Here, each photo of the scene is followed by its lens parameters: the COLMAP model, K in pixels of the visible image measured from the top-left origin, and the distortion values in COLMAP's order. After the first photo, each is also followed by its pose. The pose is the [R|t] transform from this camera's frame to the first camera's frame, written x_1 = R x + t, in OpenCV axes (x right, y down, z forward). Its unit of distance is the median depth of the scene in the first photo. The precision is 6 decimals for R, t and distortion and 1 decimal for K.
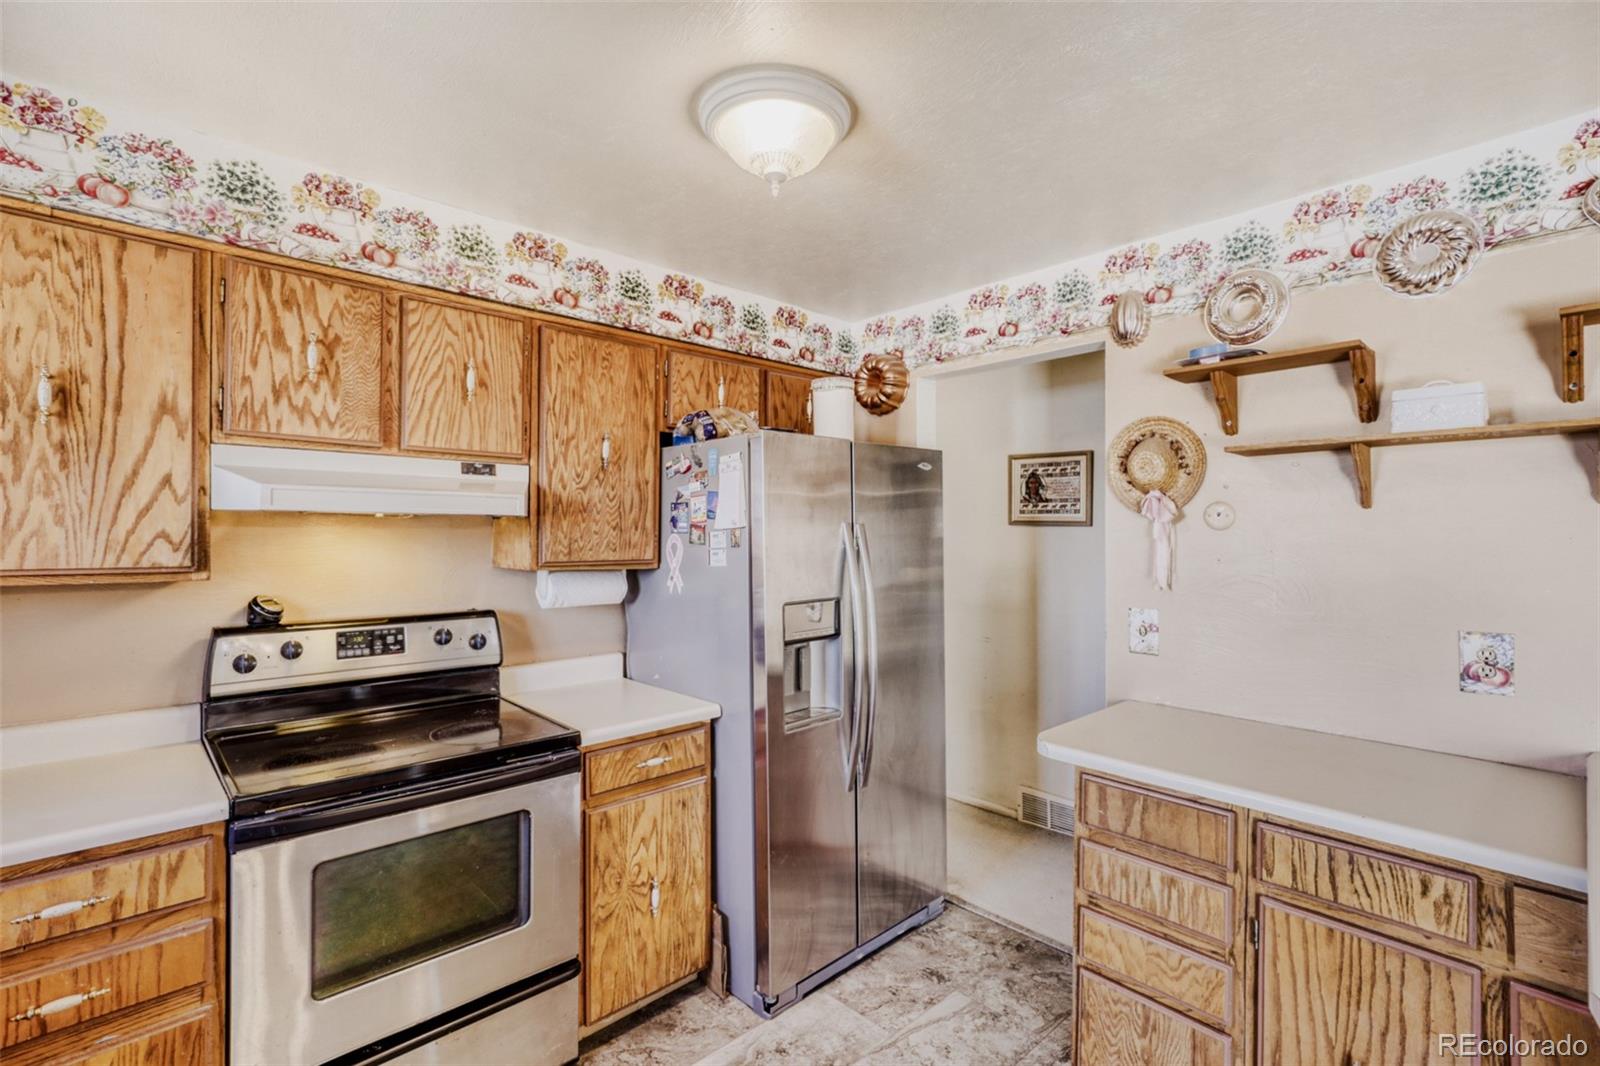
lens RADIAL K [[745.8, 0, 797.8], [0, 745.8, 538.7], [0, 0, 1]] dist [-0.008965, 0.008642]
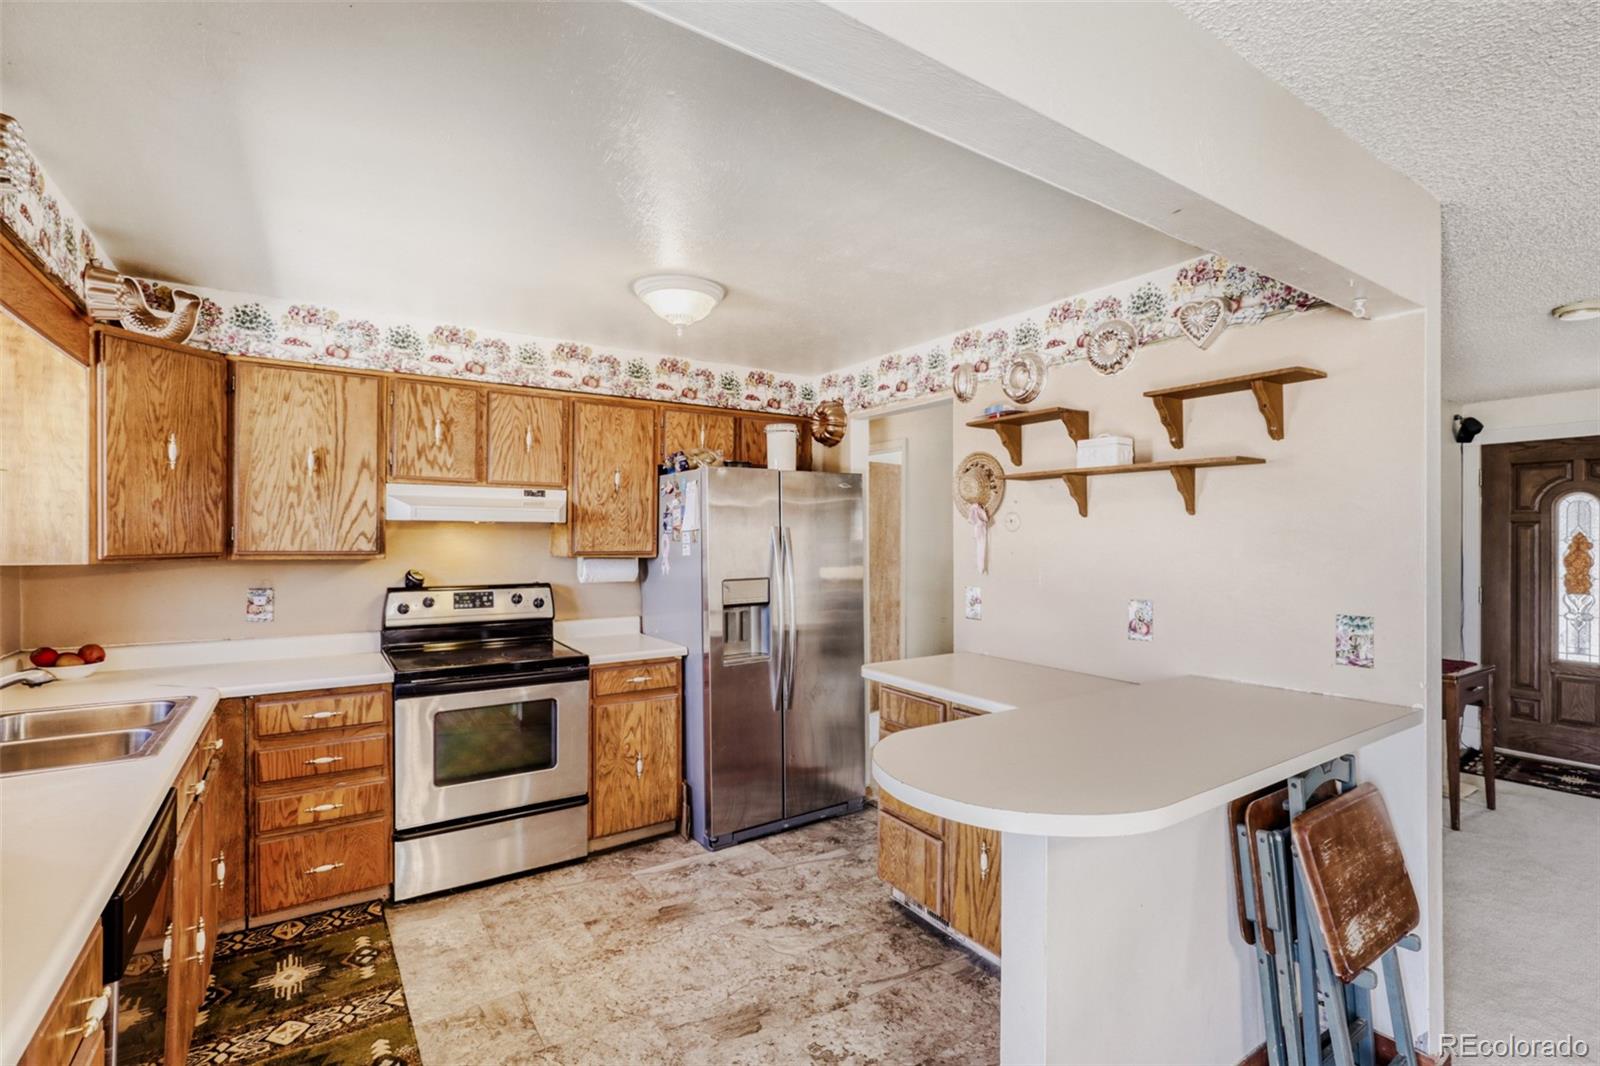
lens RADIAL K [[738.1, 0, 791.6], [0, 738.1, 541.5], [0, 0, 1]] dist [-0.013808, 0.000618]
pose [[0.986028, 0.003257, -0.166545, 0.400284], [-0.002961, 0.999994, 0.002031, 0.006107], [0.166551, -0.001509, 0.986032, -0.497365]]
